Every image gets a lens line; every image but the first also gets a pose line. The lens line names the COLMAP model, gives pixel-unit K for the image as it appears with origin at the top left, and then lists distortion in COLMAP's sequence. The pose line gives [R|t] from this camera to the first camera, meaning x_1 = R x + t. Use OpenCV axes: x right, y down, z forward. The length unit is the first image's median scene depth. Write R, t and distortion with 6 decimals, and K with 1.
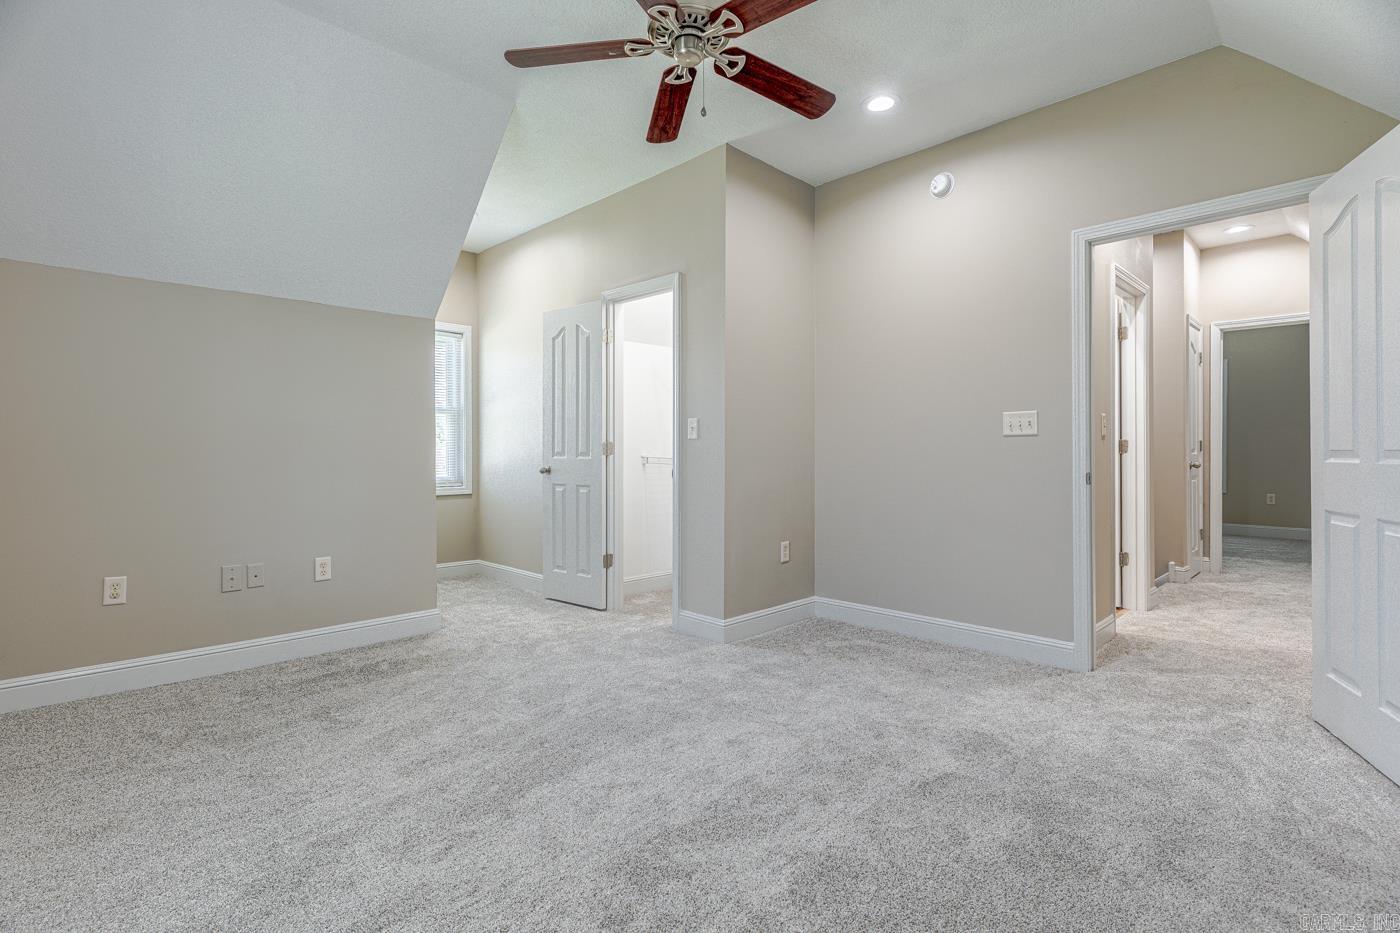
lens RADIAL K [[677.5, 0, 698.6], [0, 677.5, 447.5], [0, 0, 1]] dist [0.000482, 0.000184]
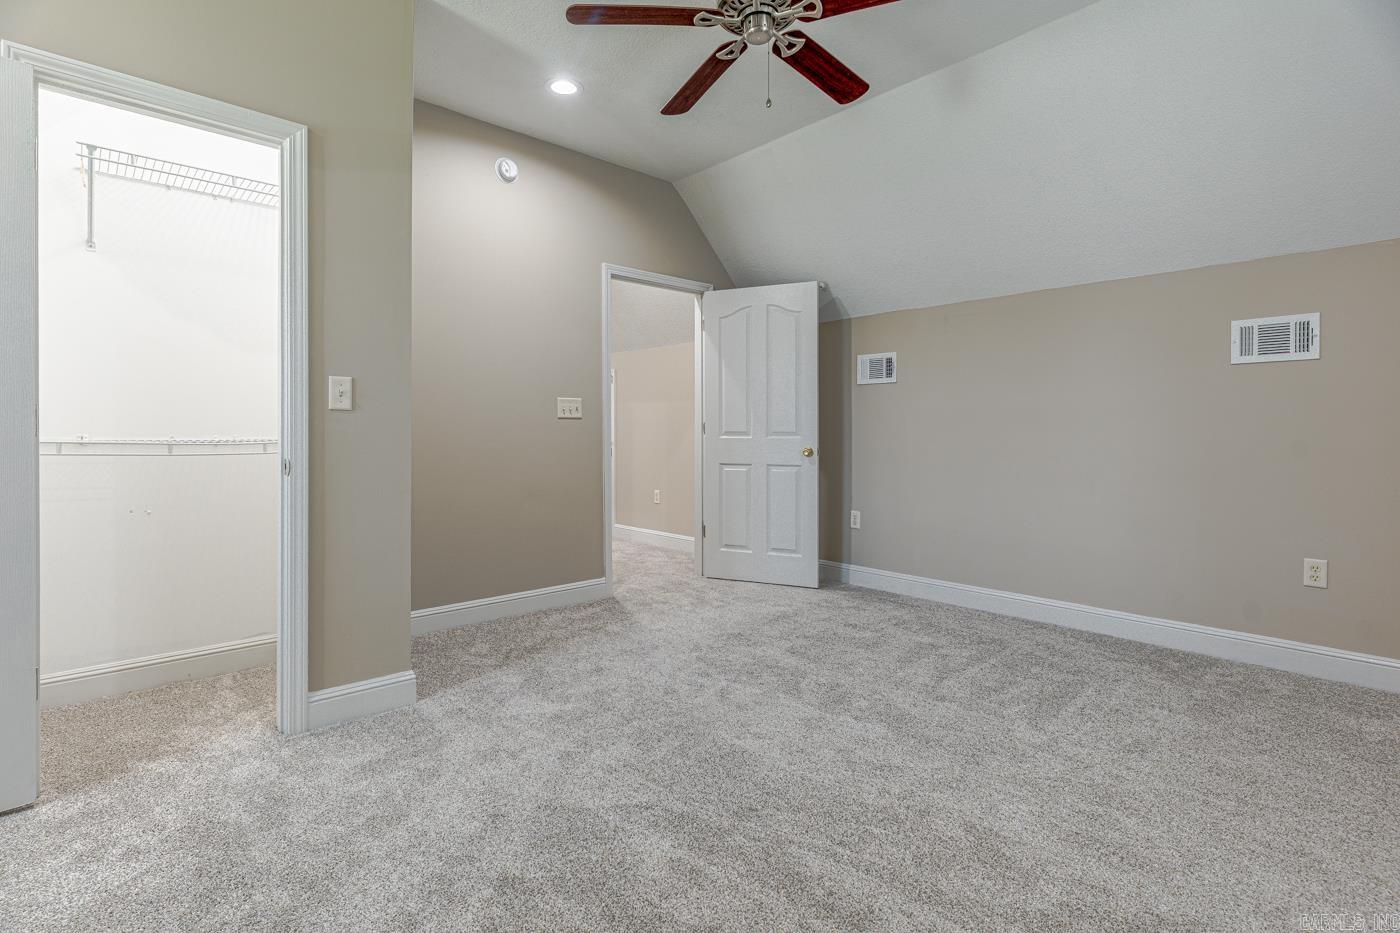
lens RADIAL K [[687.4, 0, 693.6], [0, 687.4, 431.3], [0, 0, 1]] dist [0.002157, 0.000918]
pose [[0.019181, 0.004984, 0.999804, -0.734012], [-0.007605, 0.999959, -0.004839, 0.009253], [-0.999787, -0.007511, 0.019218, 0.762613]]
